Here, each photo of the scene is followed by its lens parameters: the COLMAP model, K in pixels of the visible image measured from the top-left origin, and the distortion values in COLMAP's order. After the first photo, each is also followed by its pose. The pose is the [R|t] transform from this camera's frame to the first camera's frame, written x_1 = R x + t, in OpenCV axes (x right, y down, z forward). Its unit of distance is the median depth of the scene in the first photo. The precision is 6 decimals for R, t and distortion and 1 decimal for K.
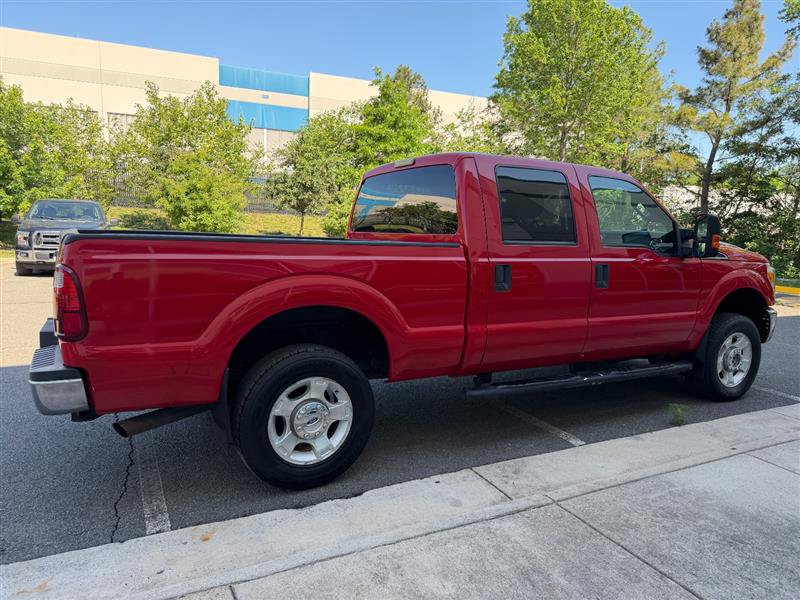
lens RADIAL K [[566.8, 0, 396.2], [0, 566.8, 303.5], [0, 0, 1]] dist [0.051789, -0.070161]
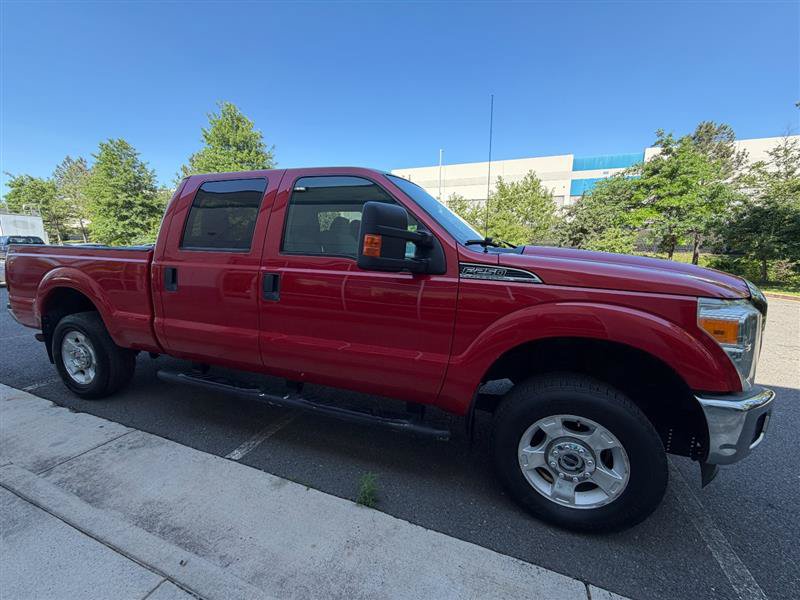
lens RADIAL K [[320.4, 0, 397.2], [0, 320.4, 301.1], [0, 0, 1]] dist [0.000290, 0.000155]
pose [[0.662929, 0.098169, -0.742218, 0.702887], [-0.105319, 0.993736, 0.037368, -0.053430], [0.741238, 0.053398, 0.669116, 0.658275]]
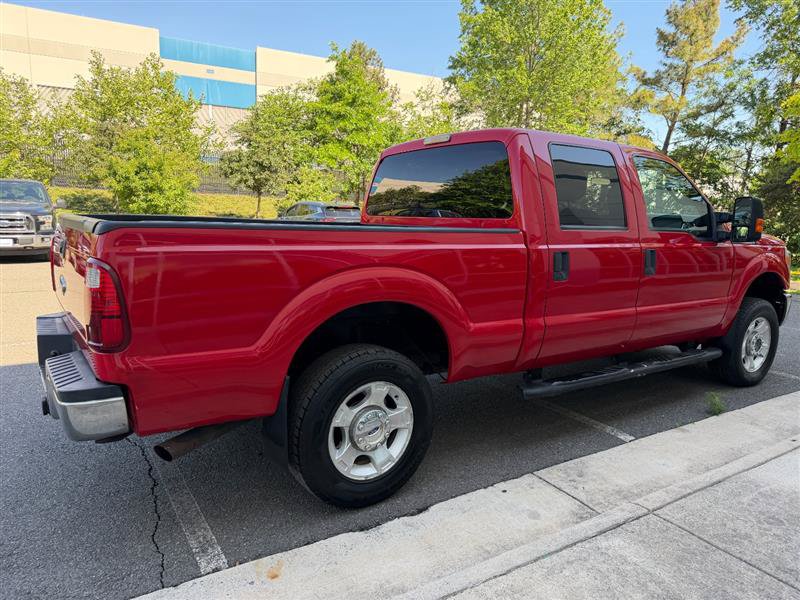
lens RADIAL K [[569.6, 0, 397.6], [0, 569.6, 300.7], [0, 0, 1]] dist [0.033591, -0.039787]
pose [[0.995651, -0.015056, 0.091939, -0.117998], [0.012533, 0.999530, 0.027960, -0.013396], [-0.092317, -0.026687, 0.995372, 0.071488]]
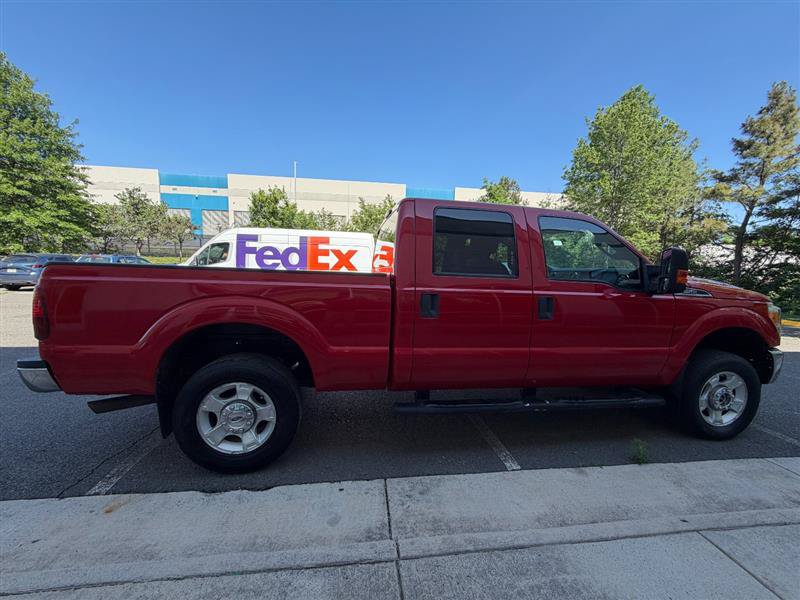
lens RADIAL K [[320.4, 0, 397.2], [0, 320.4, 301.1], [0, 0, 1]] dist [0.000290, 0.000155]
pose [[0.942447, 0.032958, -0.332728, 0.242824], [-0.050250, 0.997789, -0.043499, -0.017800], [0.330558, 0.057716, 0.942019, 0.286748]]
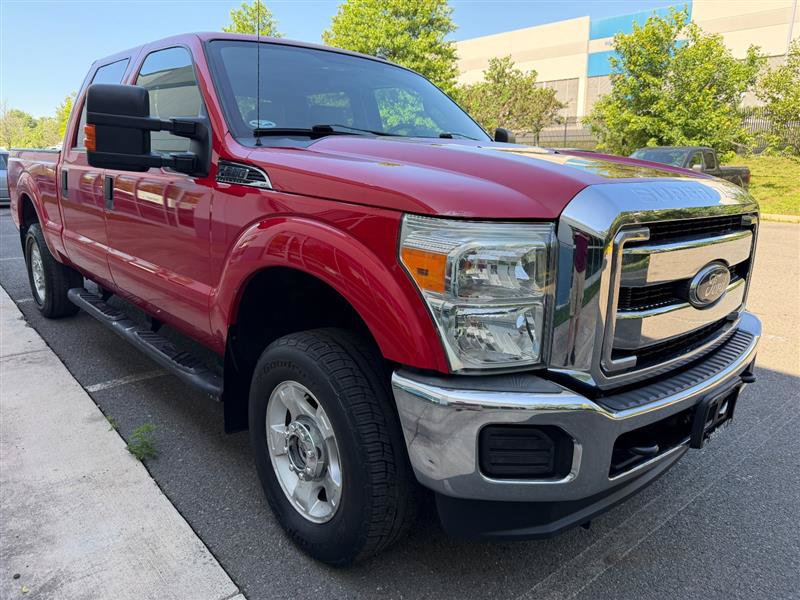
lens RADIAL K [[568.0, 0, 402.6], [0, 568.0, 301.7], [0, 0, 1]] dist [0.049413, -0.065026]
pose [[0.237572, 0.210482, -0.948291, 0.965174], [-0.150305, 0.972449, 0.178189, -0.081605], [0.959671, 0.100200, 0.262664, 0.960444]]
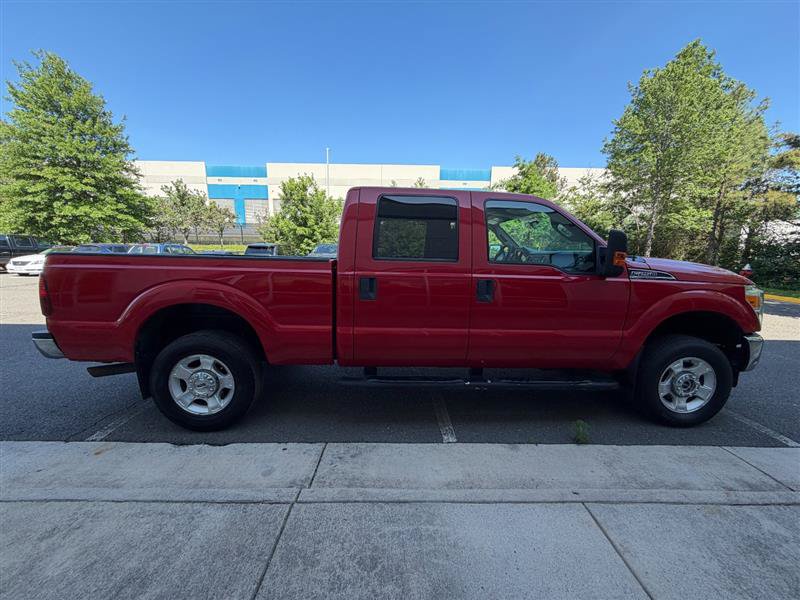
lens RADIAL K [[320.4, 0, 397.2], [0, 320.4, 301.1], [0, 0, 1]] dist [0.000290, 0.000155]
pose [[0.897396, 0.052830, -0.438052, 0.388463], [-0.053336, 0.998514, 0.011159, -0.021998], [0.437990, 0.013350, 0.898881, 0.310310]]
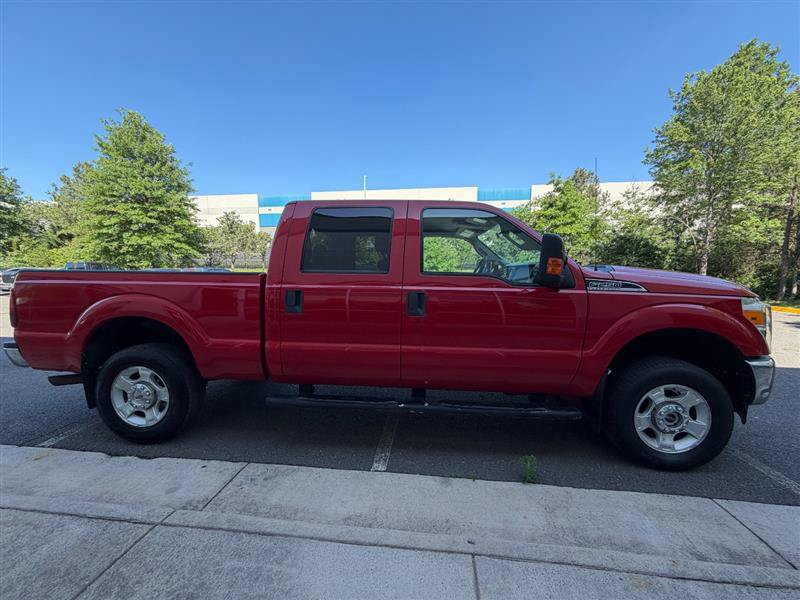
lens RADIAL K [[320.4, 0, 397.2], [0, 320.4, 301.1], [0, 0, 1]] dist [0.000290, 0.000155]
pose [[0.832175, 0.020976, -0.554117, 0.522509], [-0.057696, 0.997136, -0.048902, -0.019941], [0.551504, 0.072665, 0.831001, 0.417748]]
